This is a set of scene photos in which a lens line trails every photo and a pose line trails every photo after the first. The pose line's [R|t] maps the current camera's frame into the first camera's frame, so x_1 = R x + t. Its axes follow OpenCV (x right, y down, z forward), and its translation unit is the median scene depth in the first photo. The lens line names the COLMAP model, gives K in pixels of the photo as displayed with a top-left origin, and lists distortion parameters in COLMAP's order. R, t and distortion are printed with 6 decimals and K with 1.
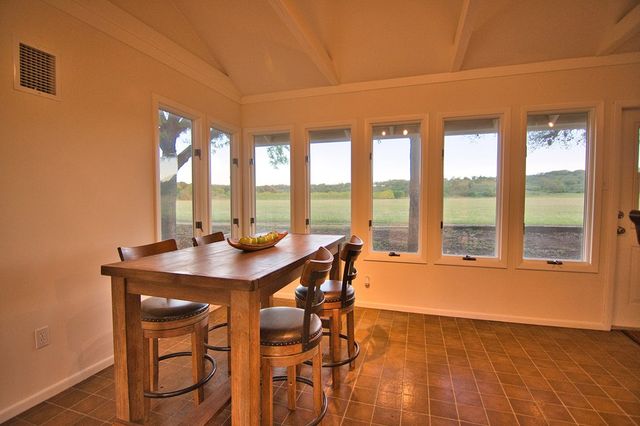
lens RADIAL K [[326.1, 0, 316.4], [0, 326.1, 214.3], [0, 0, 1]] dist [-0.005455, -0.002160]
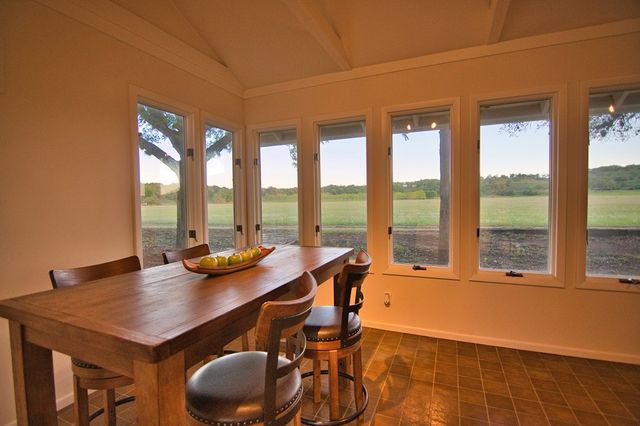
lens RADIAL K [[326.1, 0, 316.4], [0, 326.1, 214.3], [0, 0, 1]] dist [-0.005455, -0.002160]
pose [[0.995652, -0.010457, -0.092563, 0.058124], [0.010004, 0.999936, -0.005356, -0.012884], [0.092613, 0.004407, 0.995692, 0.150998]]
